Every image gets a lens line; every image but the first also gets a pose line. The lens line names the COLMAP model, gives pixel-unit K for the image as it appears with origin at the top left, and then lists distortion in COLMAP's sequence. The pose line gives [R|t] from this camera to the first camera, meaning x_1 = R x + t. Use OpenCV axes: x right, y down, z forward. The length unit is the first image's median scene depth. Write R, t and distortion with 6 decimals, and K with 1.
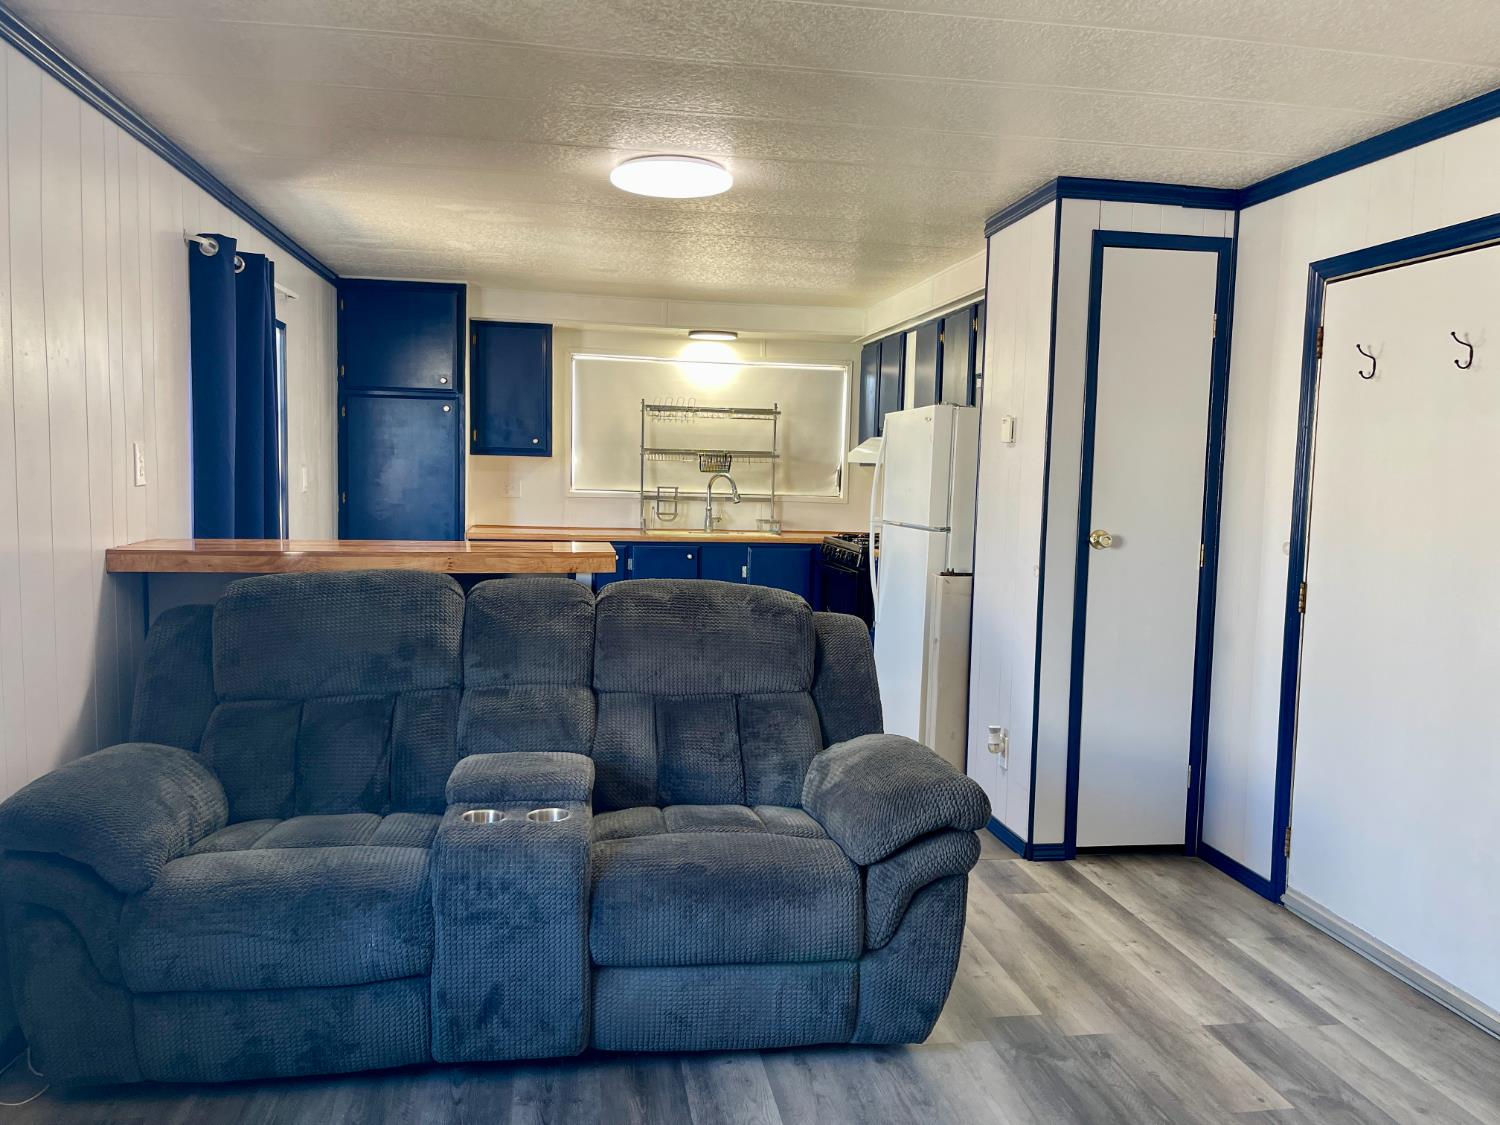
lens RADIAL K [[1096.6, 0, 739.2], [0, 1096.6, 557.4], [0, 0, 1]] dist [0.040821, -0.045960]
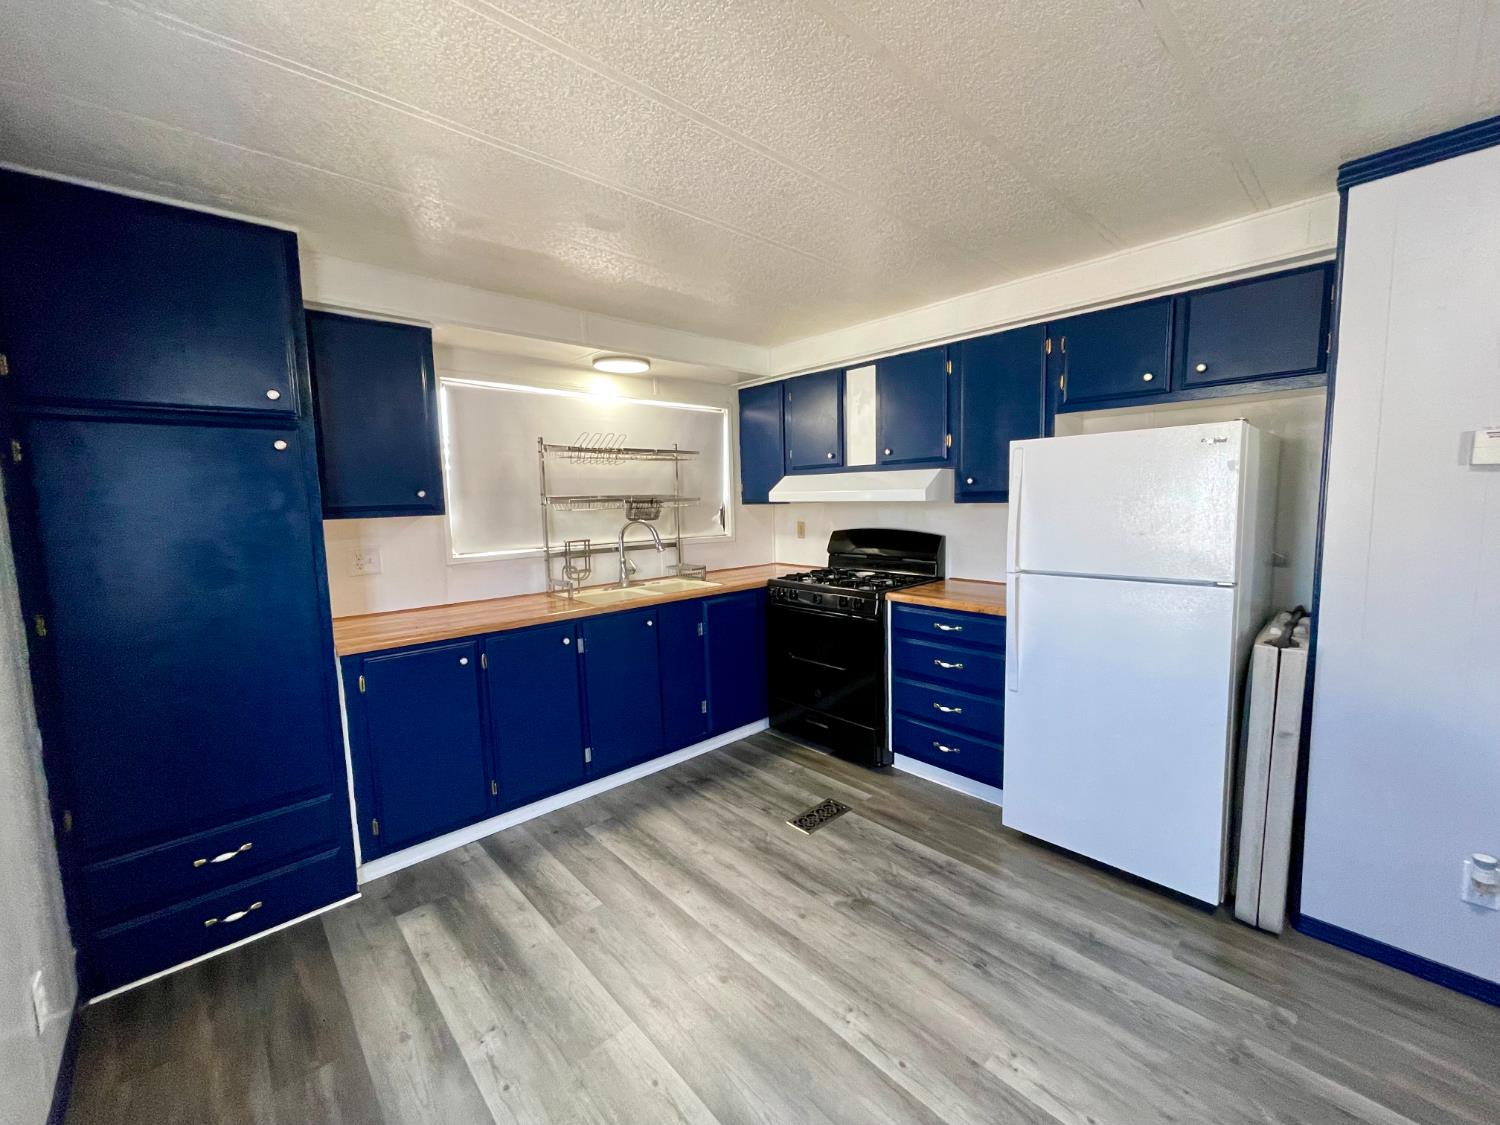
lens RADIAL K [[600.3, 0, 754.8], [0, 600.3, 555.0], [0, 0, 1]] dist [-0.006586, 0.000762]
pose [[0.828612, -0.102167, 0.550422, -0.440417], [0.094192, 0.994633, 0.042822, -0.125008], [-0.551843, 0.016362, 0.833788, 1.111204]]
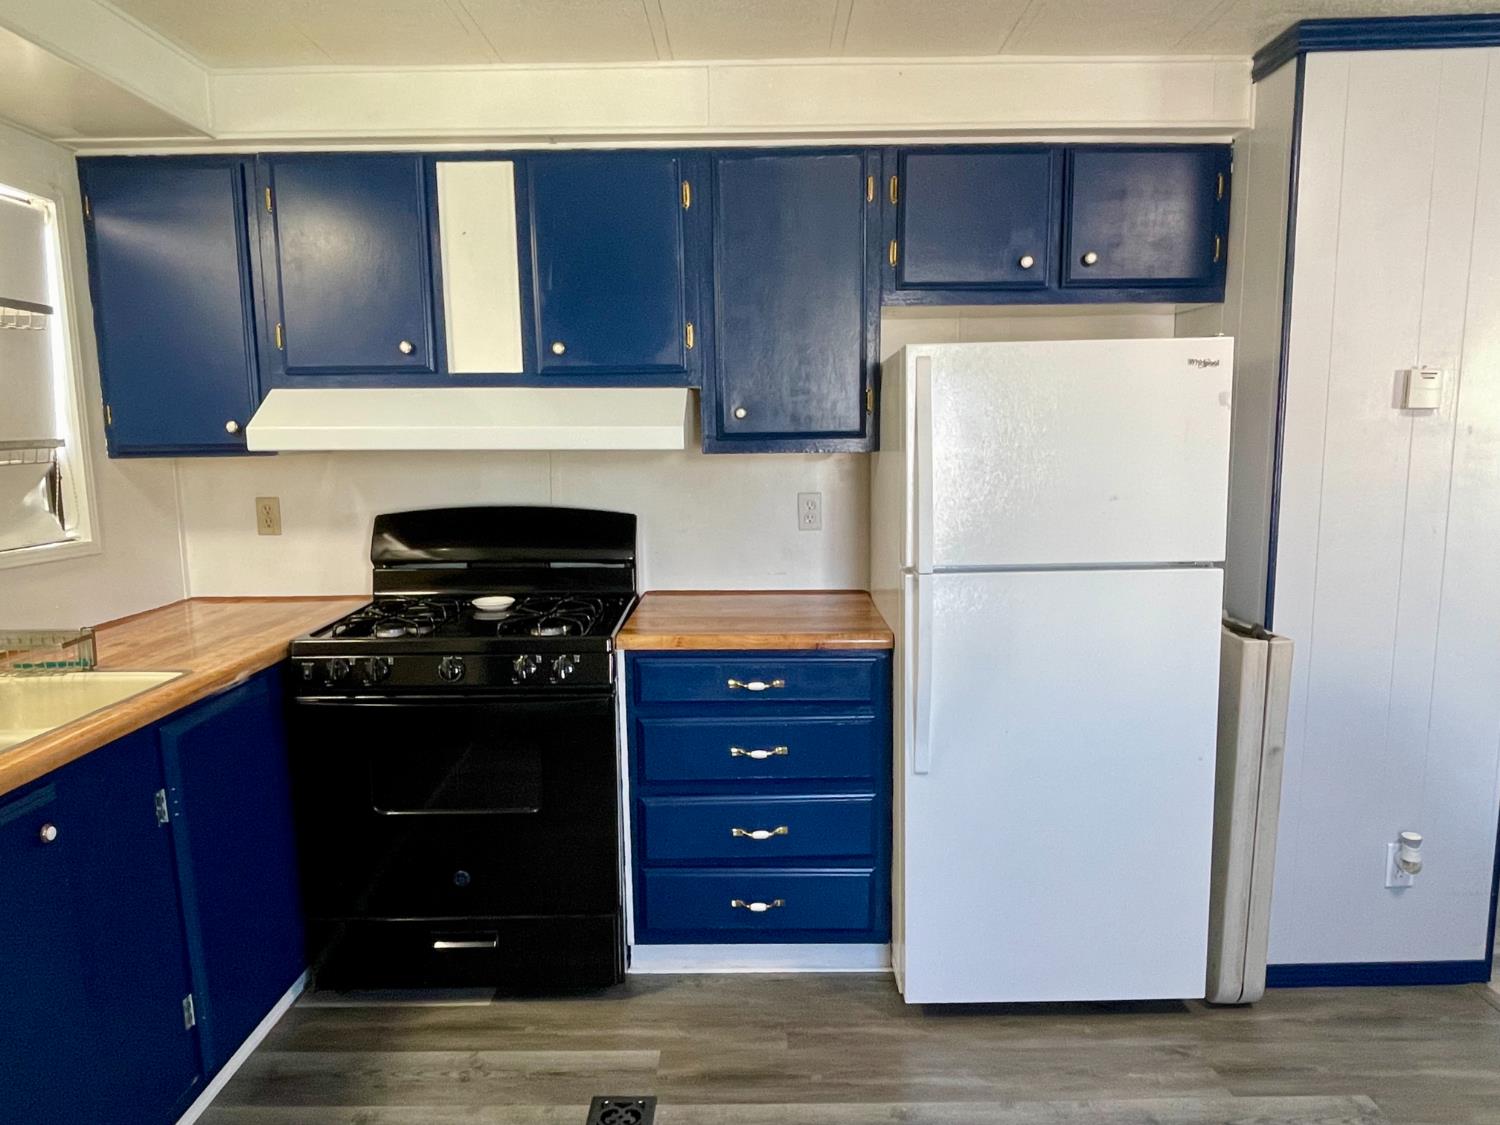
lens RADIAL K [[997.3, 0, 754.4], [0, 997.3, 555.9], [0, 0, 1]] dist [0.005064, -0.007943]
pose [[0.158500, -0.162566, 0.973884, -0.479931], [0.099465, 0.983964, 0.148061, -0.168316], [-0.982336, 0.073400, 0.172128, 1.521292]]
